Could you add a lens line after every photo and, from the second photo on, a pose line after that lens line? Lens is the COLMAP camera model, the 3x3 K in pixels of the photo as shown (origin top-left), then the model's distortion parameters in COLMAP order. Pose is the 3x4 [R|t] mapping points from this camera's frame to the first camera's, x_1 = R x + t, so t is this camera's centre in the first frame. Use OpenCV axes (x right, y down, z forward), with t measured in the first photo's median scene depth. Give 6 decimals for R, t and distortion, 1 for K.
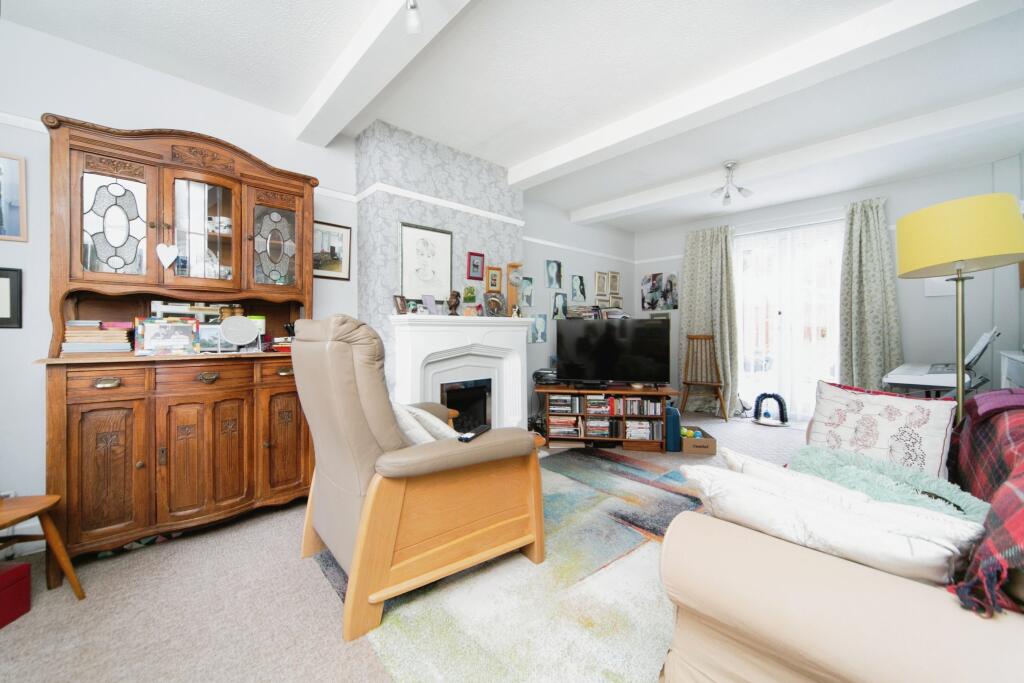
lens RADIAL K [[379.5, 0, 506.3], [0, 379.5, 325.9], [0, 0, 1]] dist [0.003555, 0.000048]
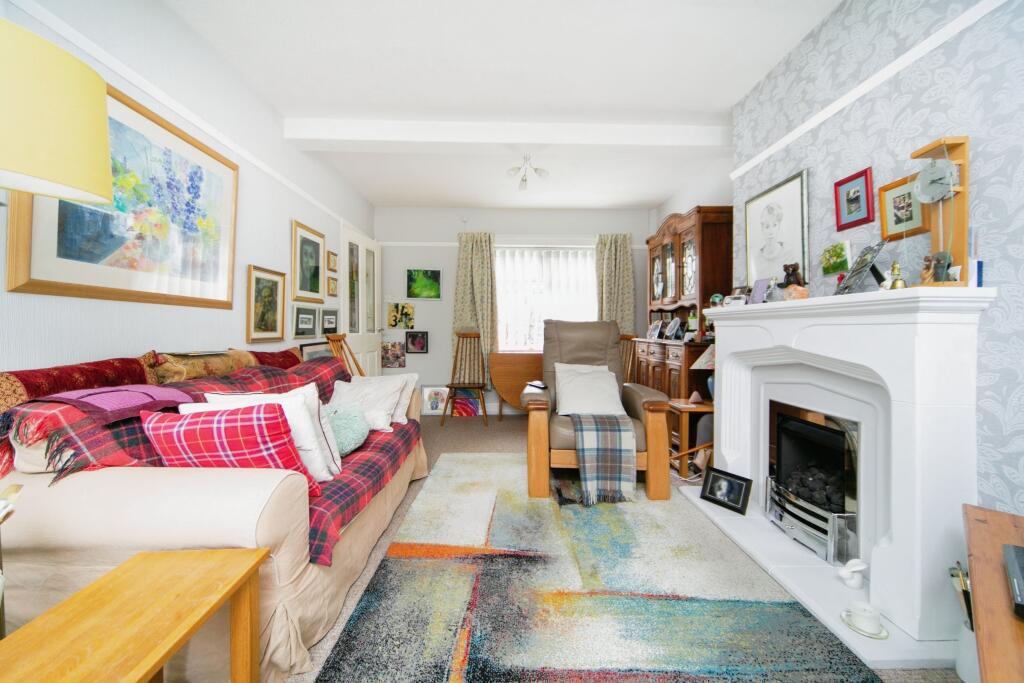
lens RADIAL K [[379.5, 0, 510.6], [0, 379.5, 332.2], [0, 0, 1]] dist [0.003555, 0.000048]
pose [[-0.661265, -0.000425, -0.750152, 0.679689], [-0.002899, 0.999994, 0.001989, 0.025189], [0.750147, 0.003490, -0.661262, 1.090893]]
